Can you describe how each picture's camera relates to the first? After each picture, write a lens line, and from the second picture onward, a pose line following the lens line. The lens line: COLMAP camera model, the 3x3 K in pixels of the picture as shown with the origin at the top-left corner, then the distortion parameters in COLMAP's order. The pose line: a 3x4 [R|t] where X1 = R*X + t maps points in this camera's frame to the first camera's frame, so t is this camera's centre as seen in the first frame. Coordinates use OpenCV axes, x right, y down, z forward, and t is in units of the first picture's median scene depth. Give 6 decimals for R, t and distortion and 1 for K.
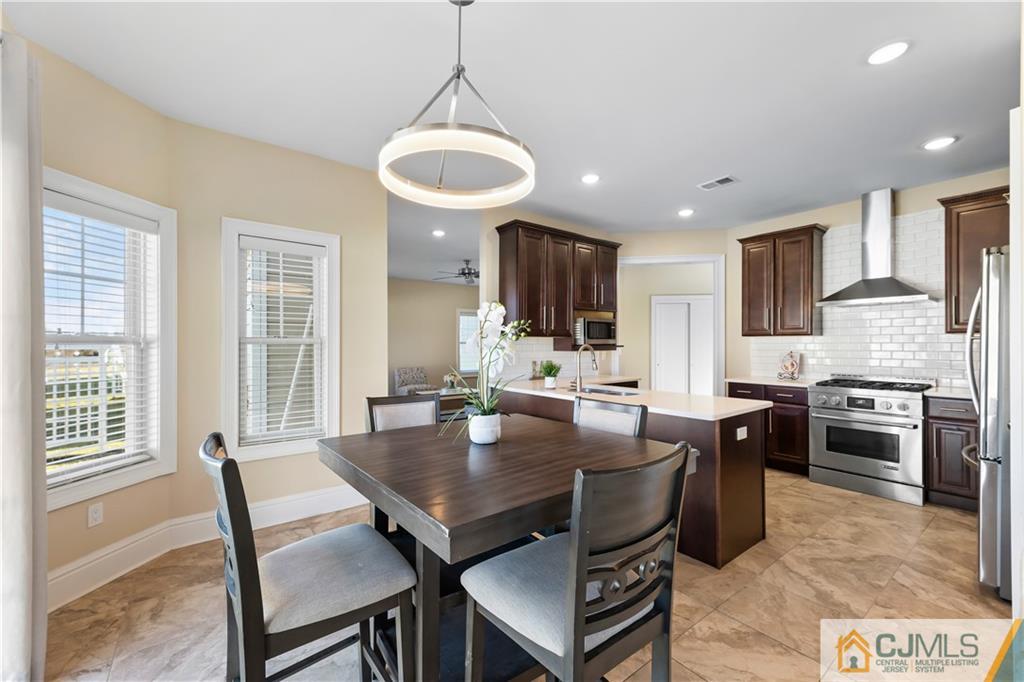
lens RADIAL K [[414.7, 0, 509.6], [0, 414.7, 345.6], [0, 0, 1]] dist [0.000470, 0.000936]
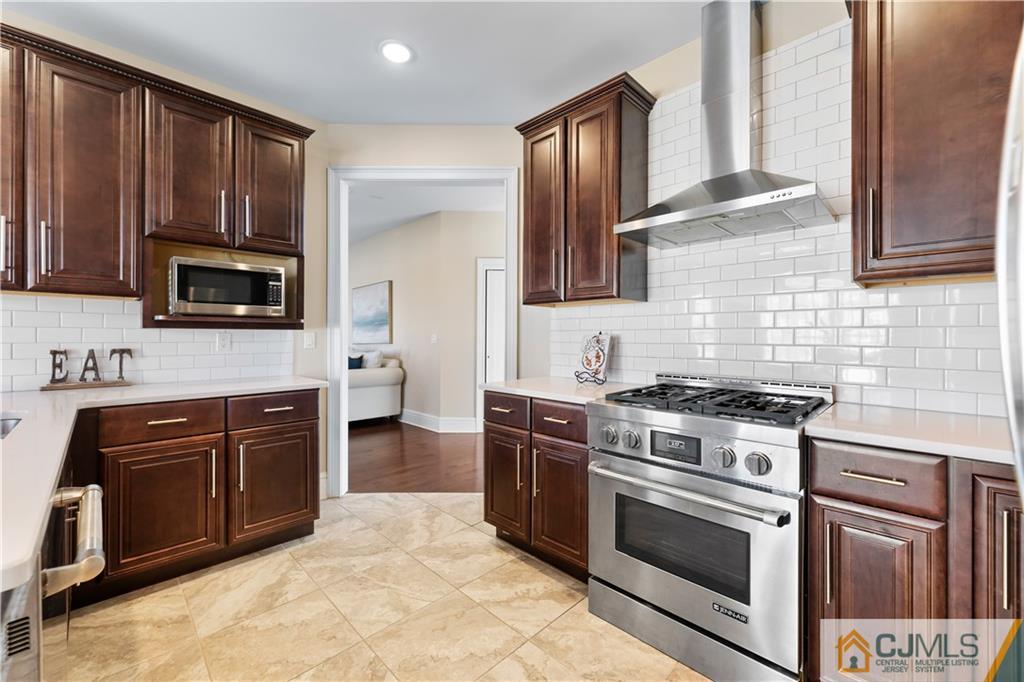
lens RADIAL K [[414.7, 0, 515.7], [0, 414.7, 338.0], [0, 0, 1]] dist [0.000470, 0.000936]
pose [[0.990116, 0.005023, 0.140164, 0.593552], [-0.005120, 0.999987, 0.000331, 0.026800], [-0.140161, -0.001045, 0.990128, 0.574373]]
